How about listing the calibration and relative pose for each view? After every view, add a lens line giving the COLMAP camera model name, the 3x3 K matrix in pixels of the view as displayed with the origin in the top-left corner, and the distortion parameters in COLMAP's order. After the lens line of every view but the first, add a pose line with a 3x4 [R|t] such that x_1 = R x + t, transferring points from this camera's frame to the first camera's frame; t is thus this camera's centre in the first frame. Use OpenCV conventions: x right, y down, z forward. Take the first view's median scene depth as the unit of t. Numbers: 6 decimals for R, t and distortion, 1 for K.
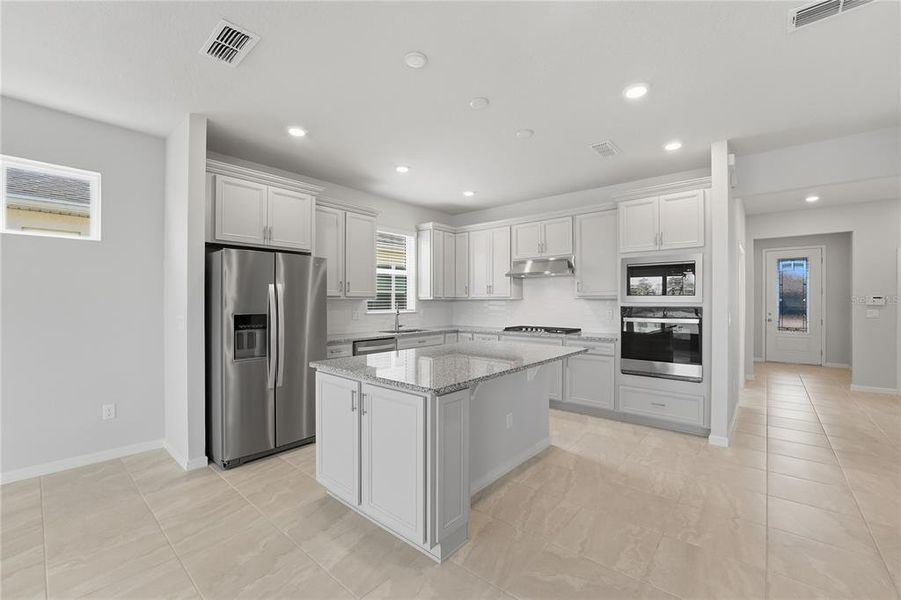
lens RADIAL K [[367.2, 0, 449.0], [0, 367.2, 303.2], [0, 0, 1]] dist [-0.001037, -0.000113]
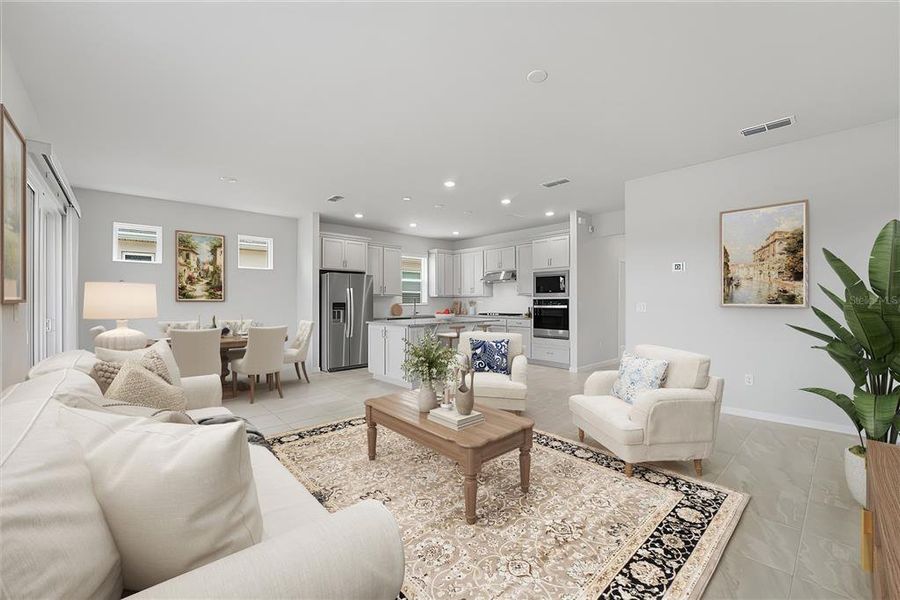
lens RADIAL K [[366.5, 0, 448.7], [0, 366.5, 306.3], [0, 0, 1]] dist [0.000368, -0.000077]
pose [[0.992162, -0.002070, -0.124944, 0.272992], [0.002670, 0.999986, 0.004639, 0.032273], [0.124933, -0.004936, 0.992153, -0.778630]]
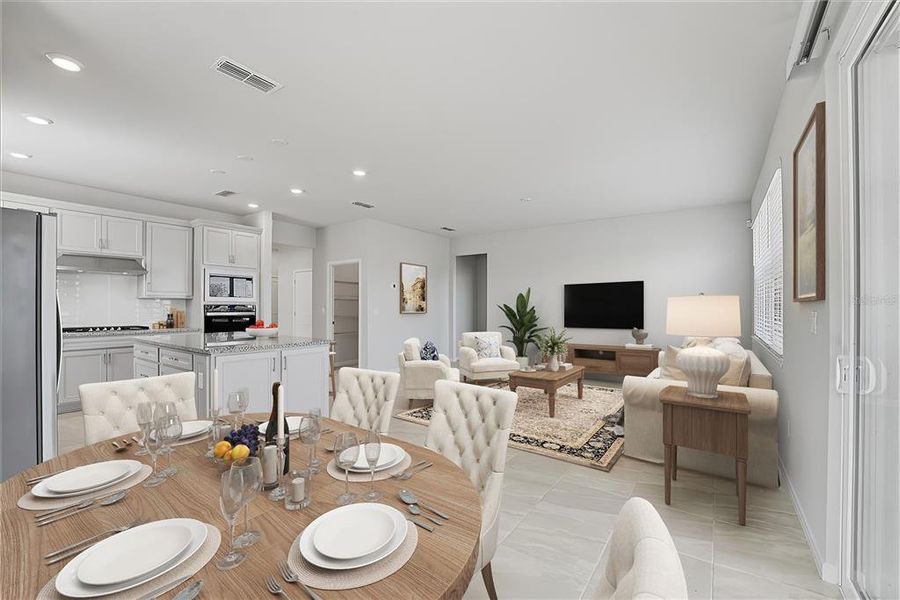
lens RADIAL K [[366.5, 0, 448.7], [0, 366.5, 306.3], [0, 0, 1]] dist [0.000368, -0.000077]
pose [[-0.098829, 0.005013, 0.995092, -0.916814], [-0.006013, 0.999966, -0.005635, 0.013845], [-0.995086, -0.006541, -0.098796, 0.236398]]
